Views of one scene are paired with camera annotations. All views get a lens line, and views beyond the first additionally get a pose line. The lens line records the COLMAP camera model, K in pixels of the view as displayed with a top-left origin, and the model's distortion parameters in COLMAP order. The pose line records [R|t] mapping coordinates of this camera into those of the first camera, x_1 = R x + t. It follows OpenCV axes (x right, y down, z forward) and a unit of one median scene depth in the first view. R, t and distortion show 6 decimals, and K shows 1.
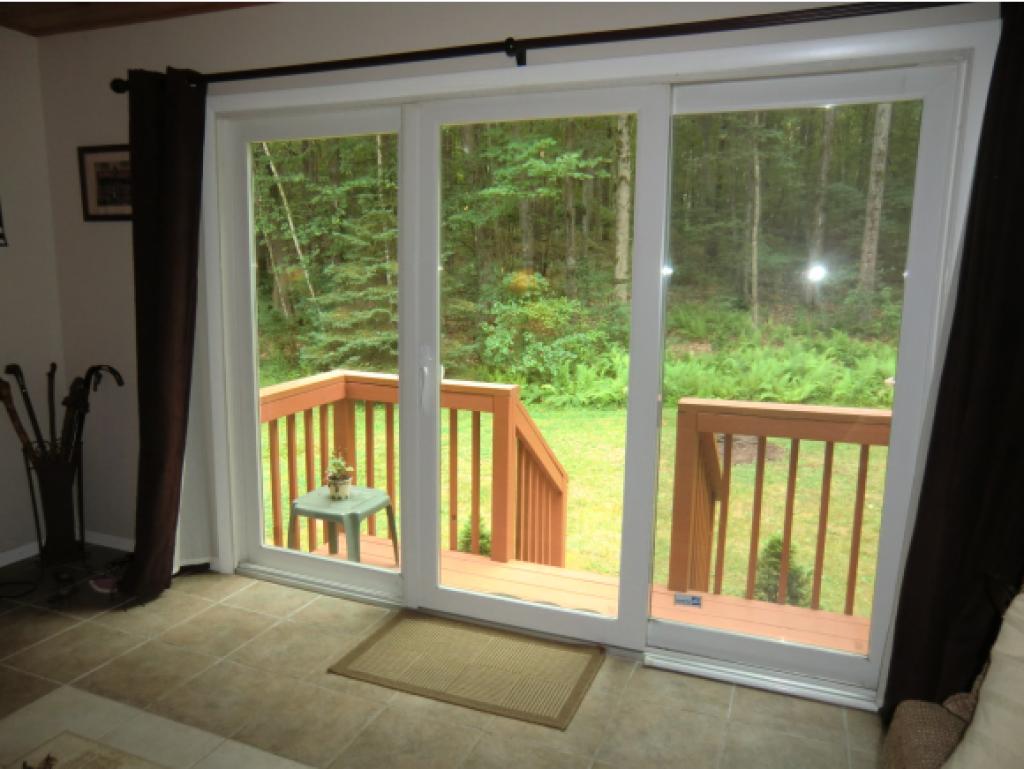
lens RADIAL K [[736.7, 0, 510.4], [0, 736.7, 394.3], [0, 0, 1]] dist [-0.068702, 0.066139]
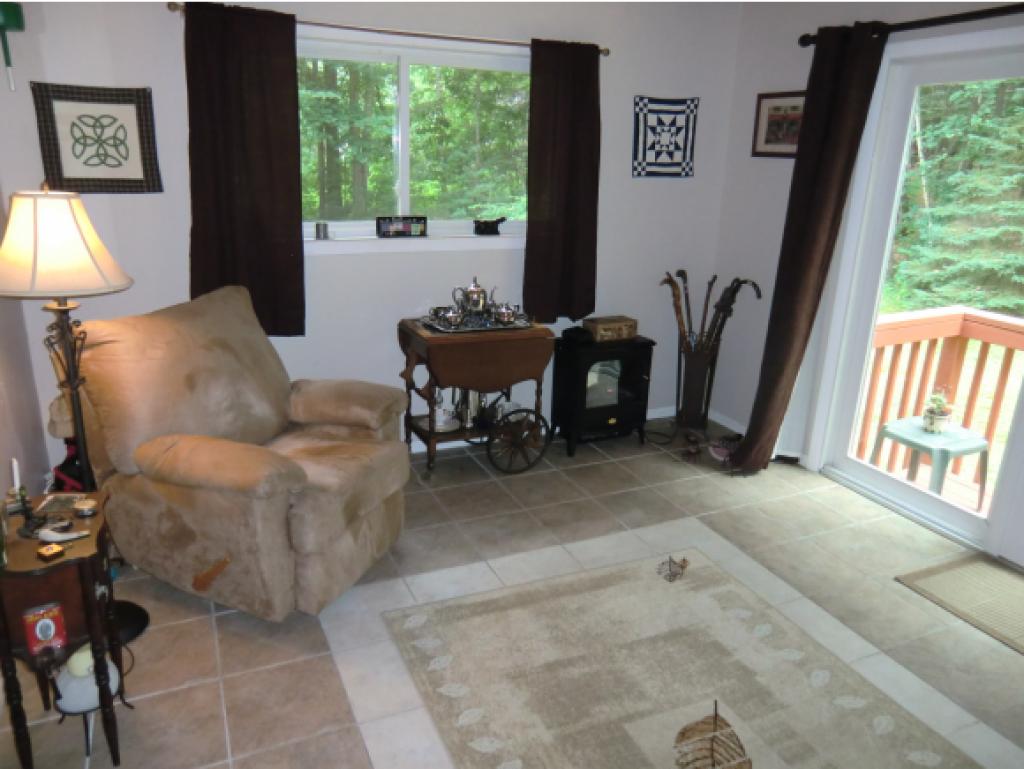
lens RADIAL K [[736.7, 0, 493.6], [0, 736.7, 392.6], [0, 0, 1]] dist [-0.068702, 0.066139]
pose [[0.714650, 0.218686, -0.664418, -0.007209], [-0.123796, 0.974420, 0.187565, -0.032119], [0.688440, -0.051792, 0.723442, -0.192828]]
